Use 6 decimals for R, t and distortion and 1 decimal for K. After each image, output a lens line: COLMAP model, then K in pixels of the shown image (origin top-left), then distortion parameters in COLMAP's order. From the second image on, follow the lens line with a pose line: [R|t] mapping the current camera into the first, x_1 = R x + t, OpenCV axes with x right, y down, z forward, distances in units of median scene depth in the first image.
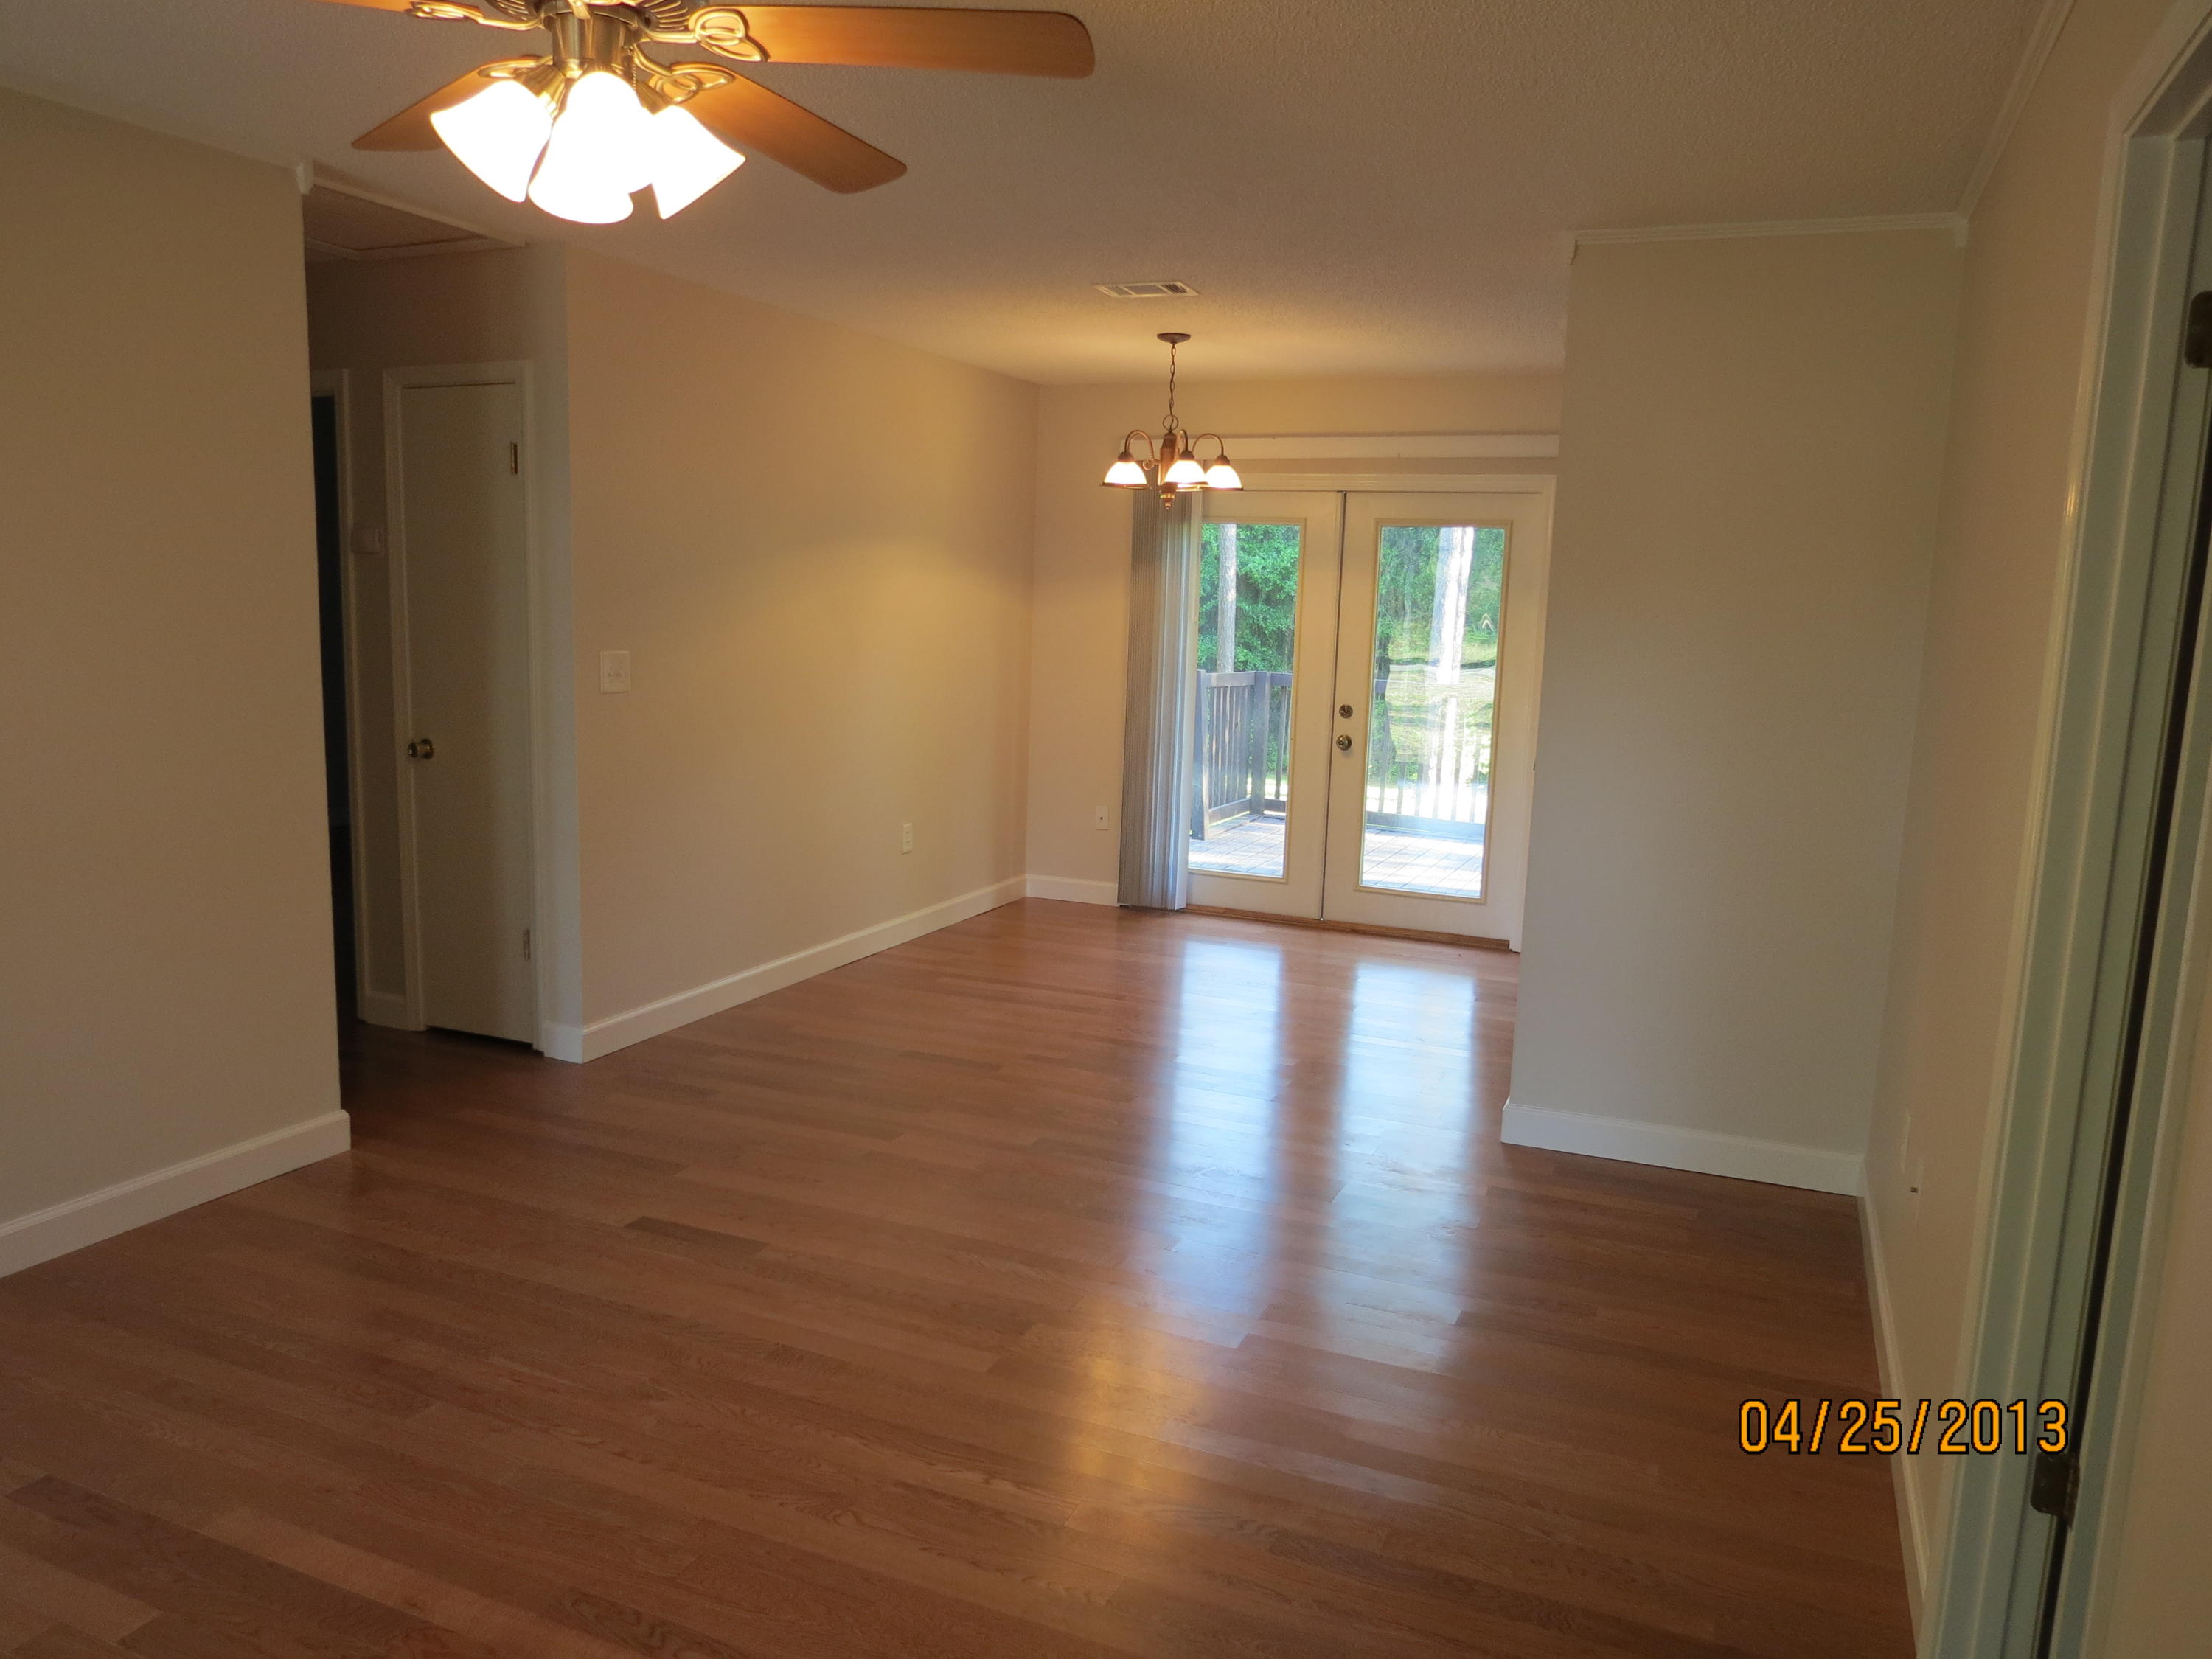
lens RADIAL K [[1557.3, 0, 1106.0], [0, 1557.3, 829.5], [0, 0, 1]] dist [-0.029270, 0.003225]
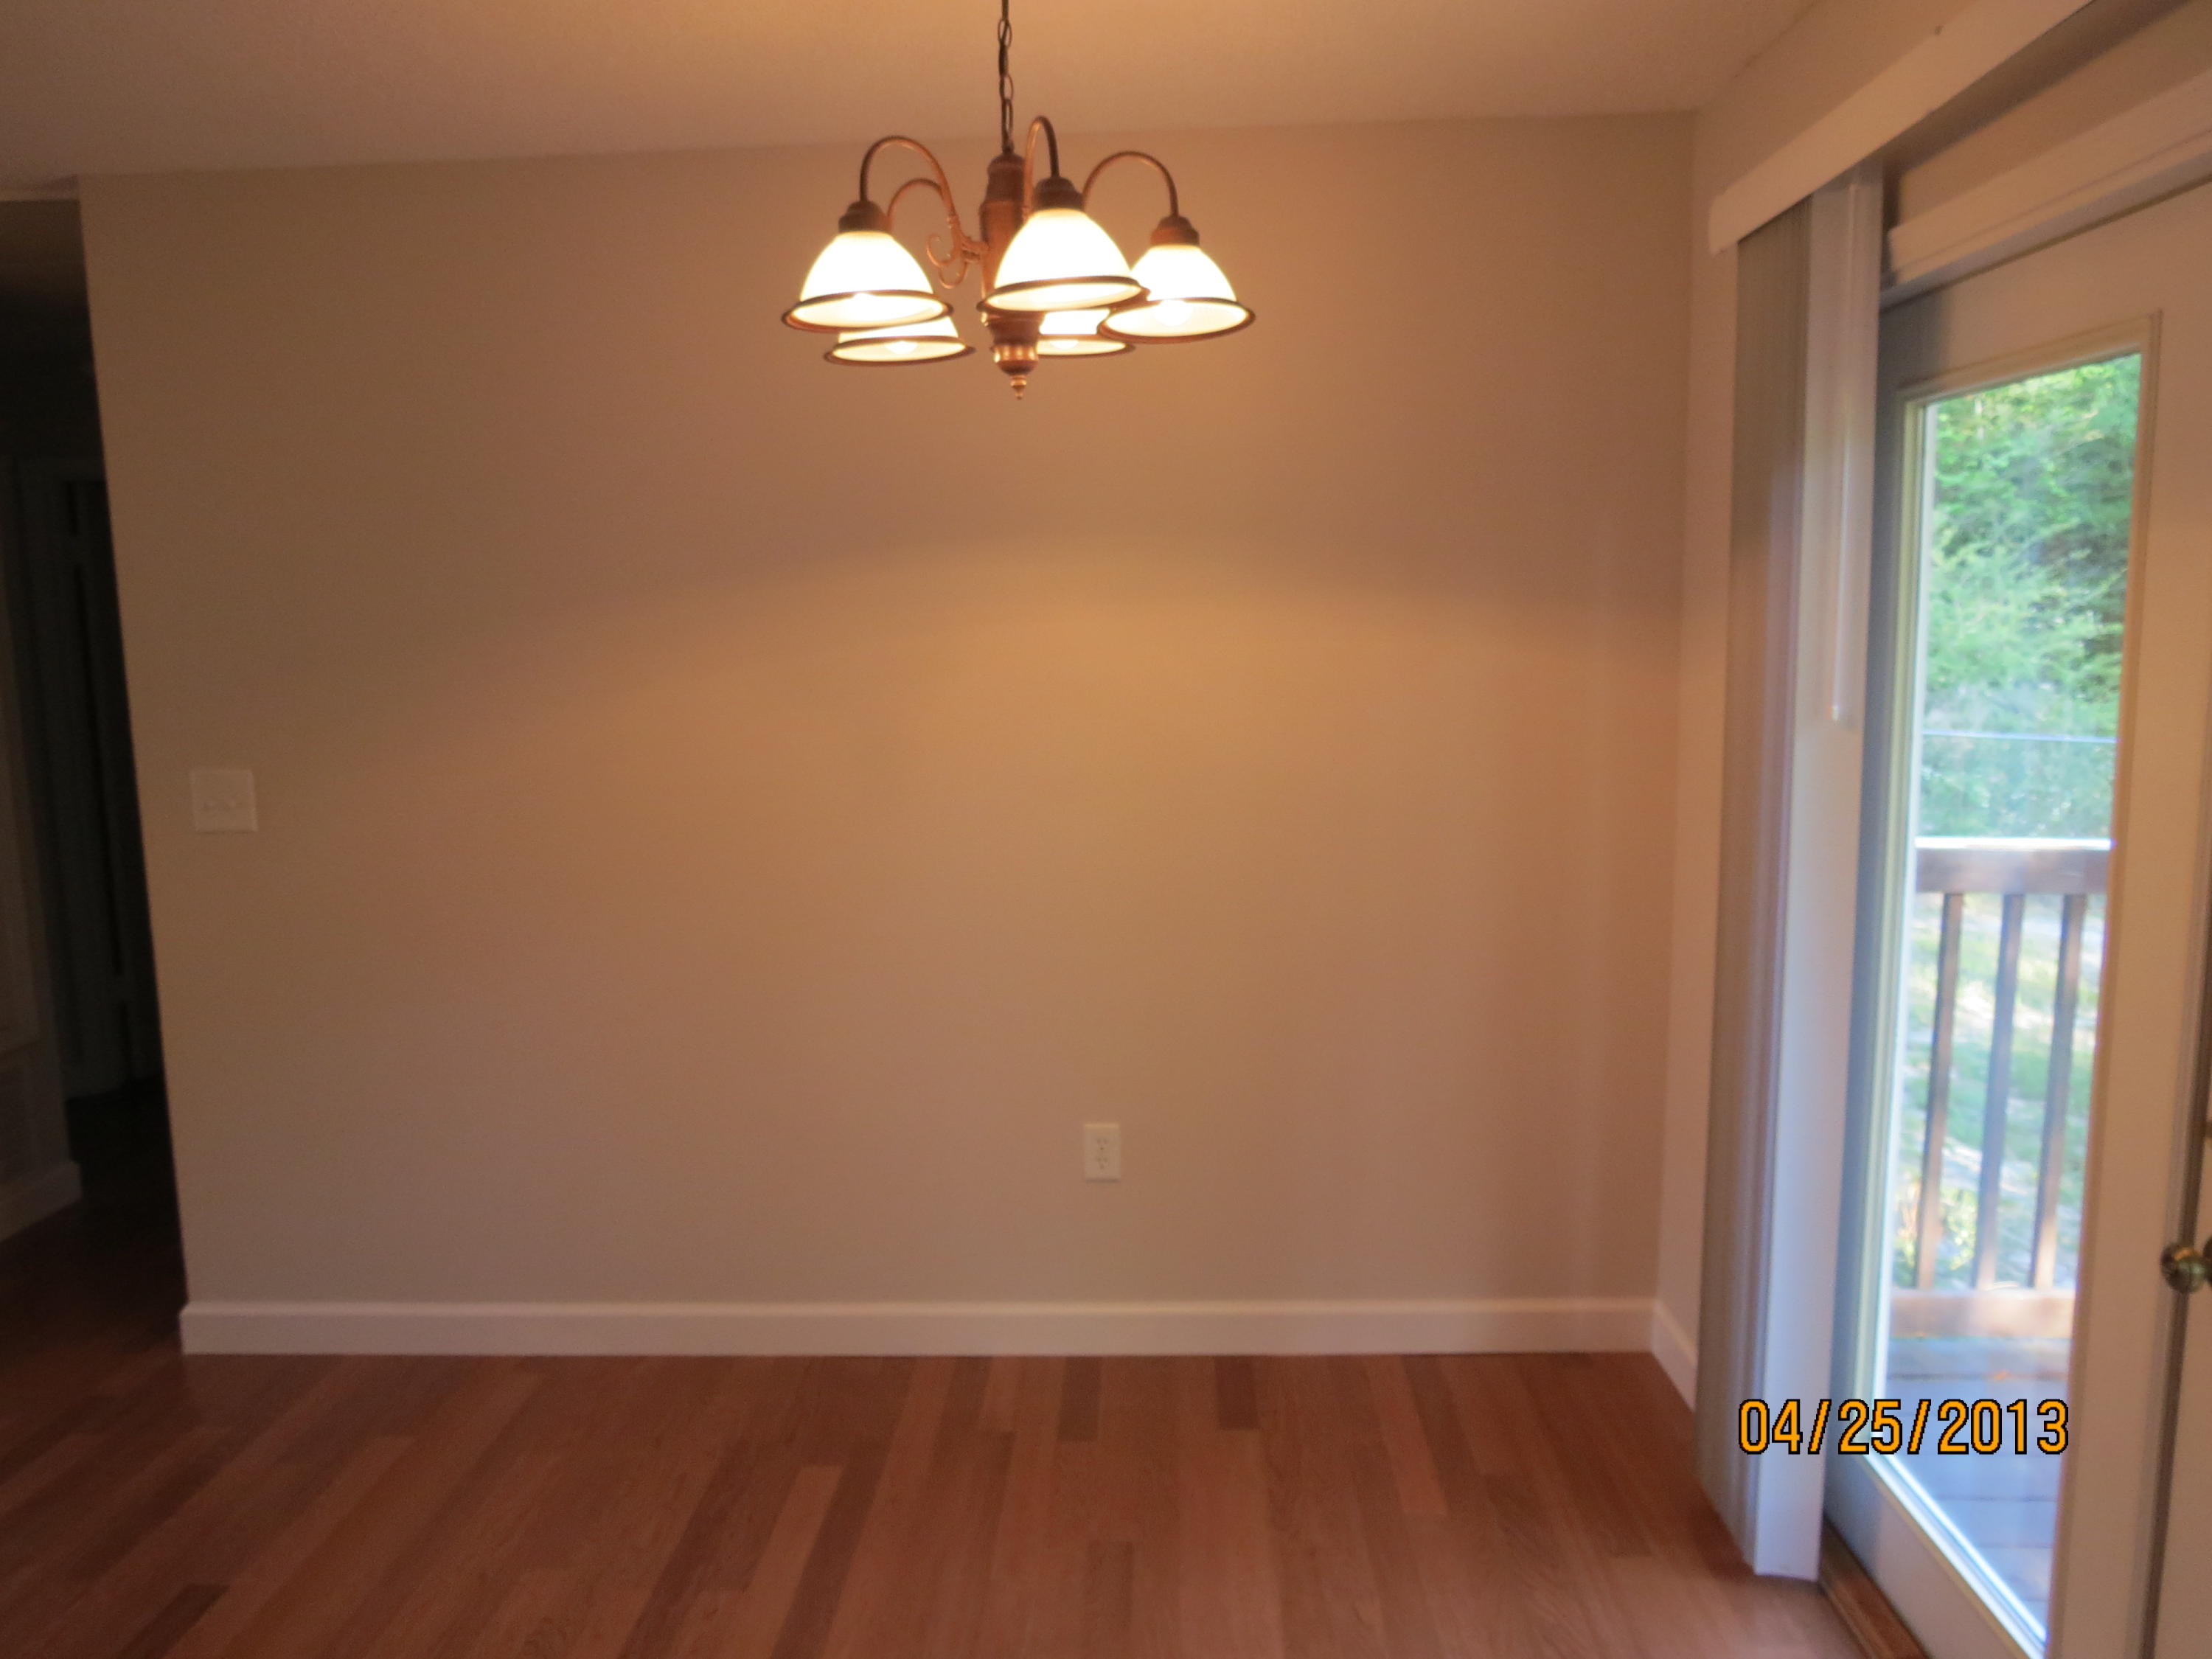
lens RADIAL K [[1557.3, 0, 1106.0], [0, 1557.3, 829.5], [0, 0, 1]] dist [-0.029270, 0.003225]
pose [[0.360398, 0.081027, -0.929273, 0.353096], [-0.106230, 0.993304, 0.045412, -0.130334], [0.926730, 0.082351, 0.366592, 0.907062]]
